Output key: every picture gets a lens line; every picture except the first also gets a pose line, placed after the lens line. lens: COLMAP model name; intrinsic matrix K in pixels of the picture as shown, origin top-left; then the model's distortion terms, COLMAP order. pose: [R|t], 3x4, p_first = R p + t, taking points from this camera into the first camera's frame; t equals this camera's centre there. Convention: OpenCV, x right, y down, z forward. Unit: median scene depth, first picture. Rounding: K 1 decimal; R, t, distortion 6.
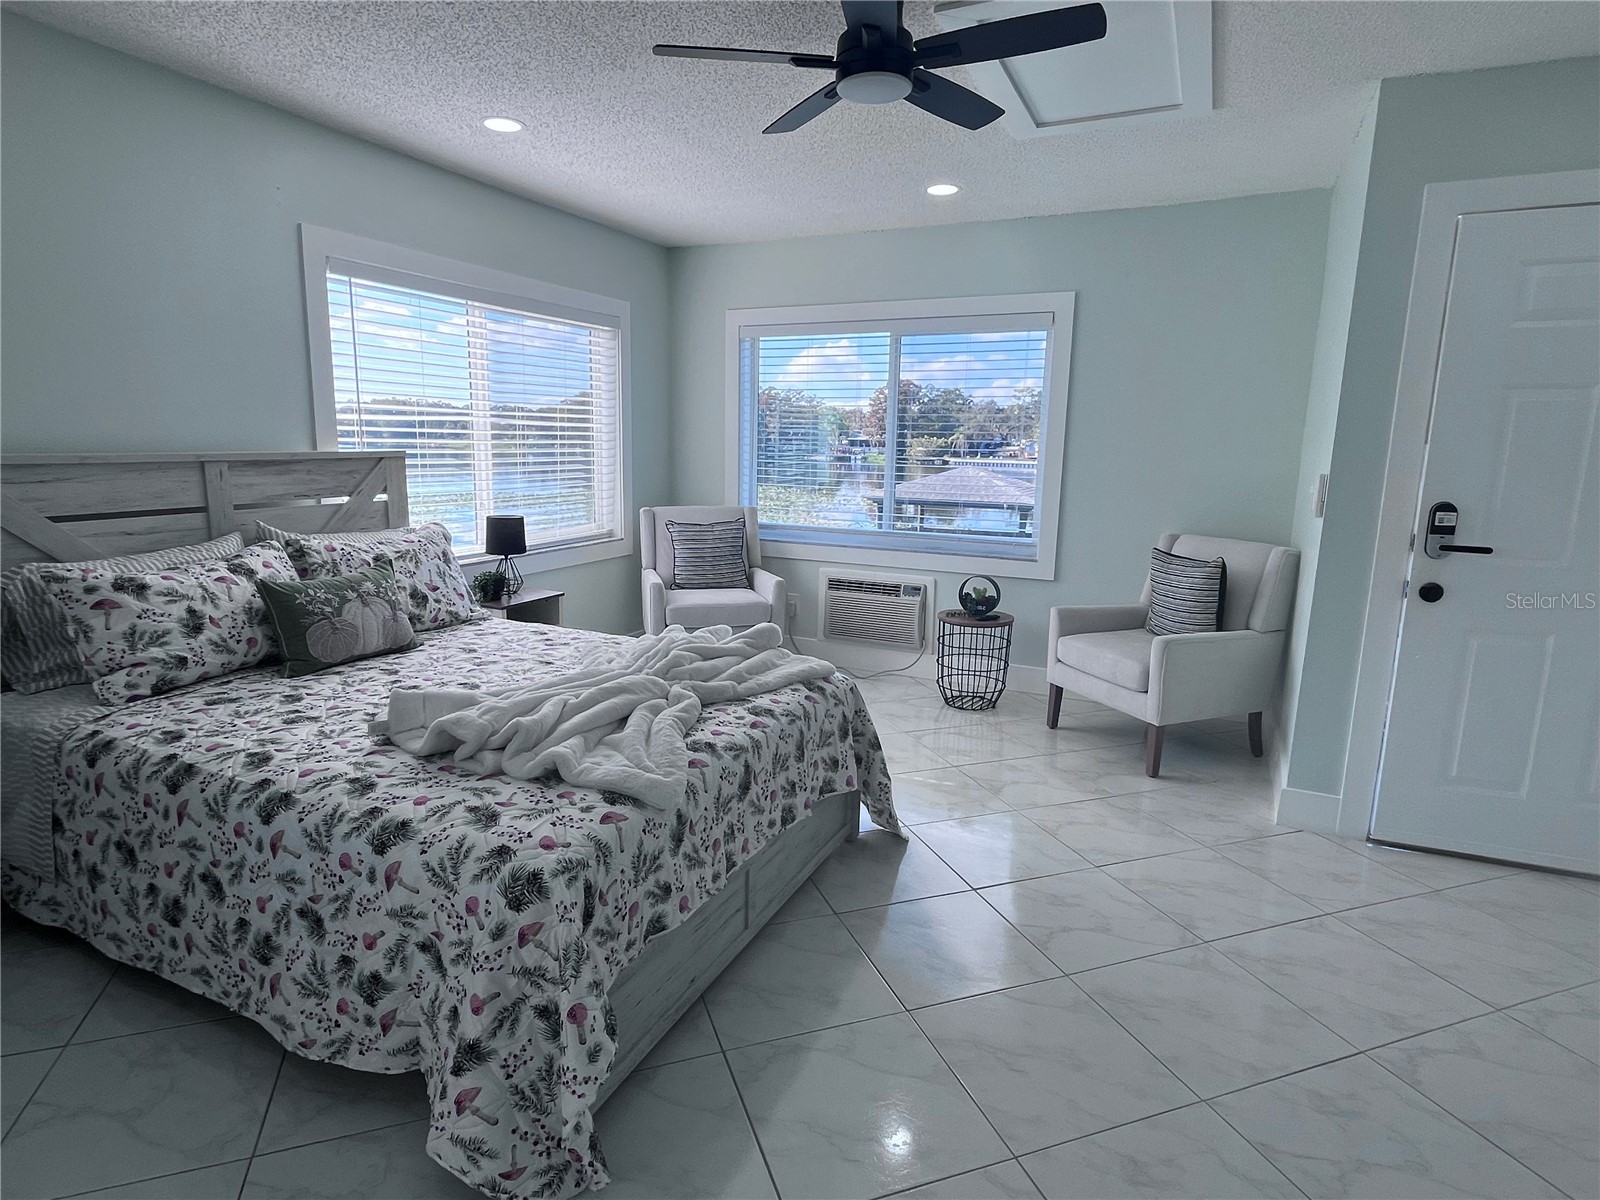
lens RADIAL K [[845.3, 0, 800.0], [0, 845.3, 600.0], [0, 0, 1]] dist [-0.027570, 0.000622]
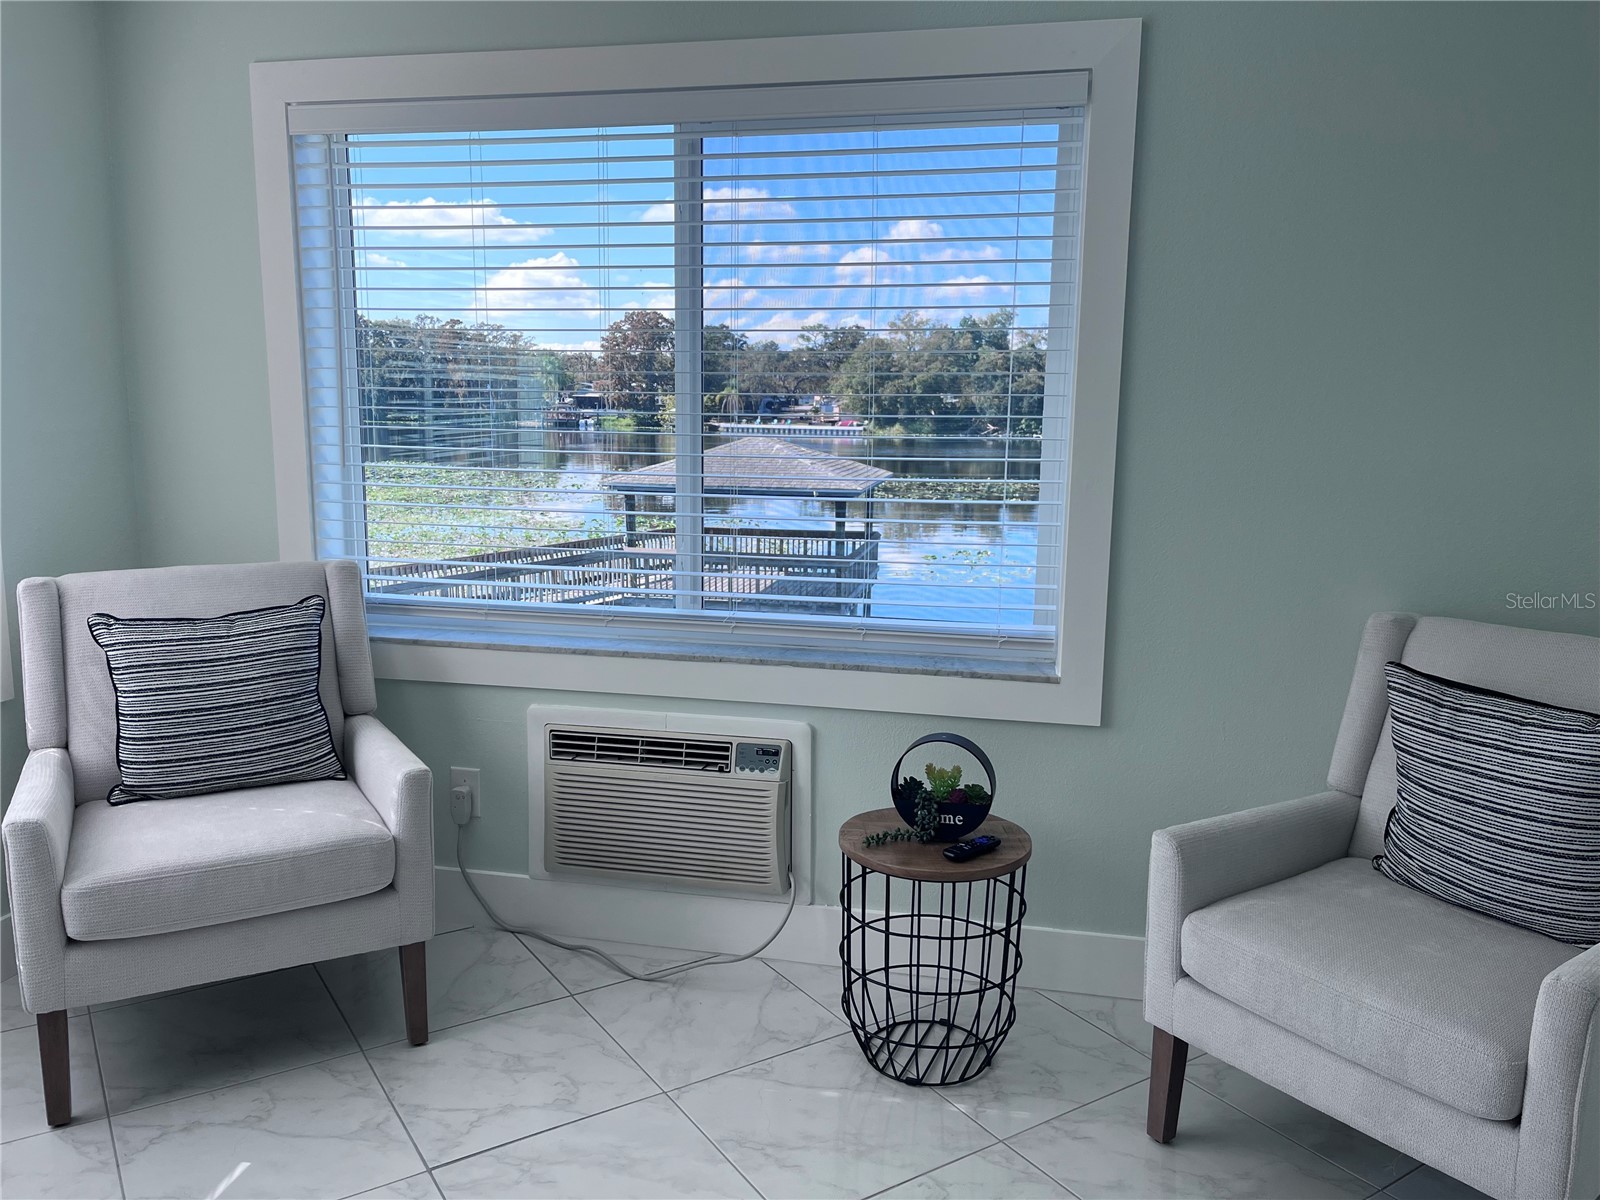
lens RADIAL K [[1207.3, 0, 794.1], [0, 1207.3, 601.2], [0, 0, 1]] dist [0.063253, -0.092006]
pose [[0.972793, -0.044879, 0.227286, 0.022711], [0.049505, 0.998666, -0.014688, -0.094291], [-0.226323, 0.025540, 0.973717, 0.508858]]
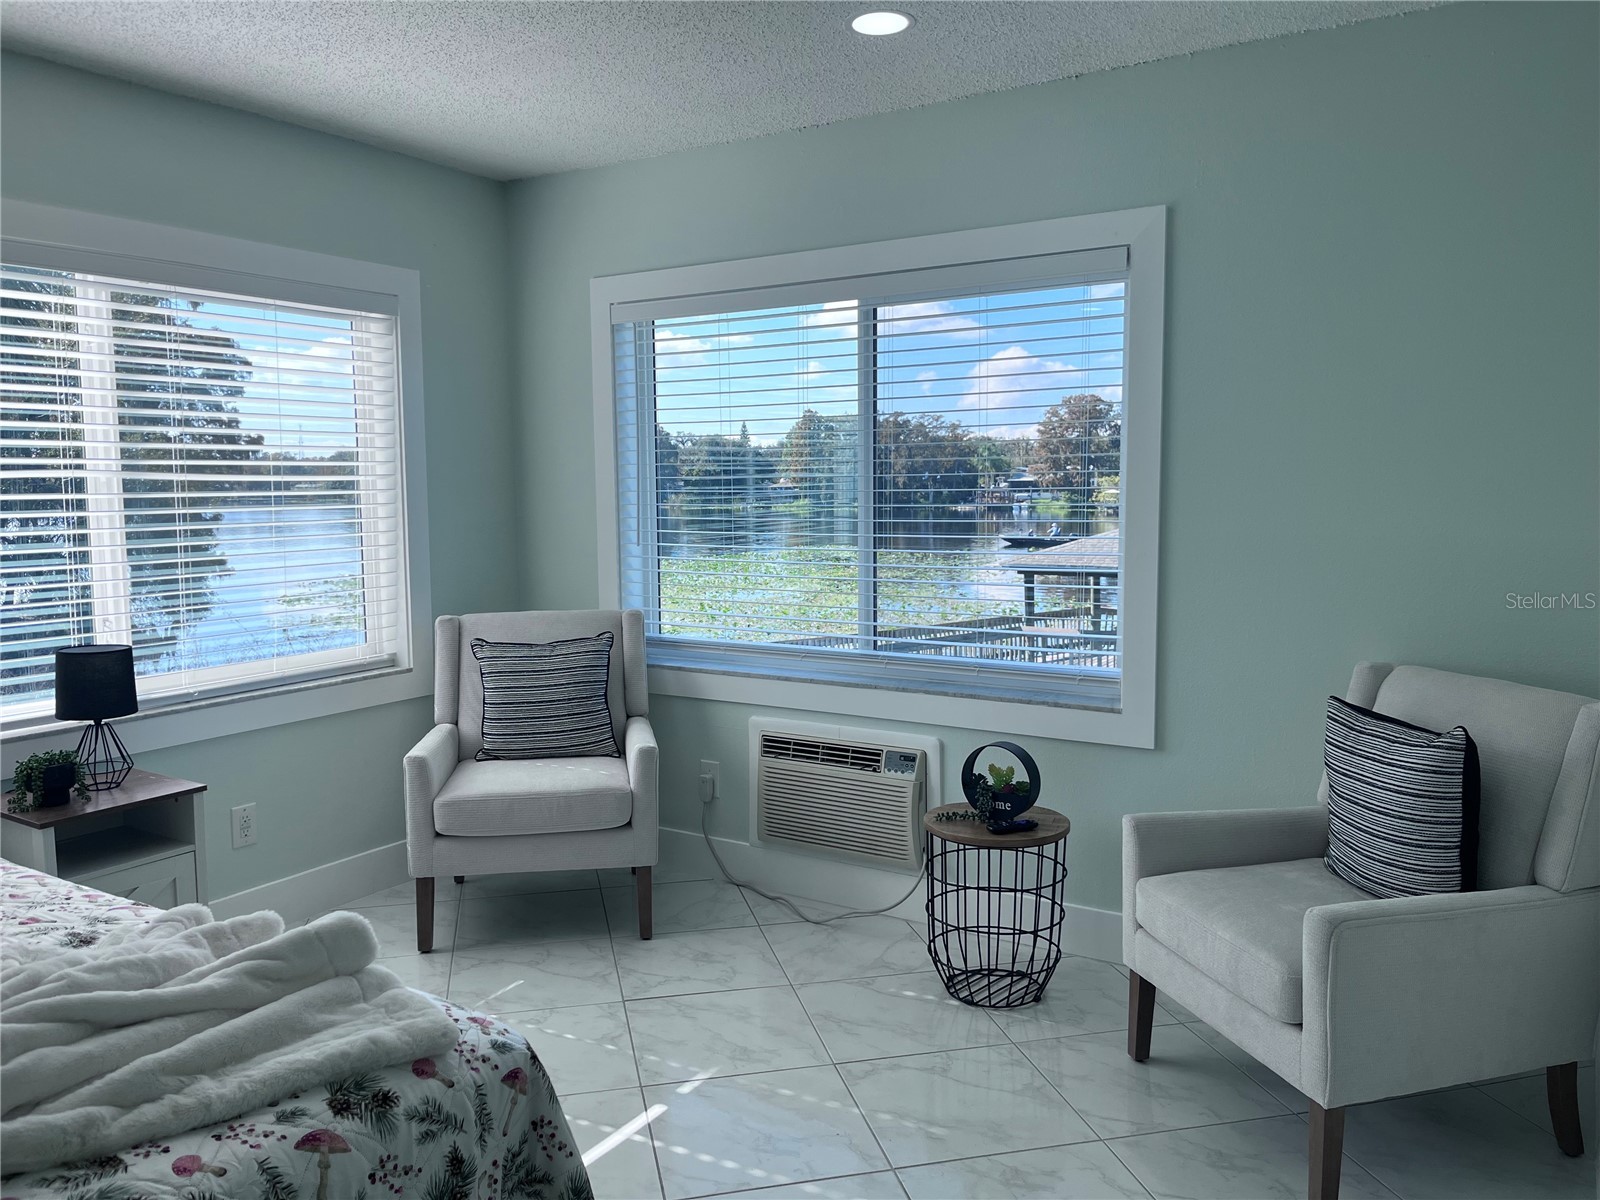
lens RADIAL K [[1193.7, 0, 800.0], [0, 1193.7, 600.0], [0, 0, 1]] dist [0.060864, -0.090872]
pose [[0.993456, -0.016272, -0.113050, 0.191046], [0.005802, 0.995711, -0.092331, -0.053638], [0.114067, 0.091071, 0.989290, 0.263838]]
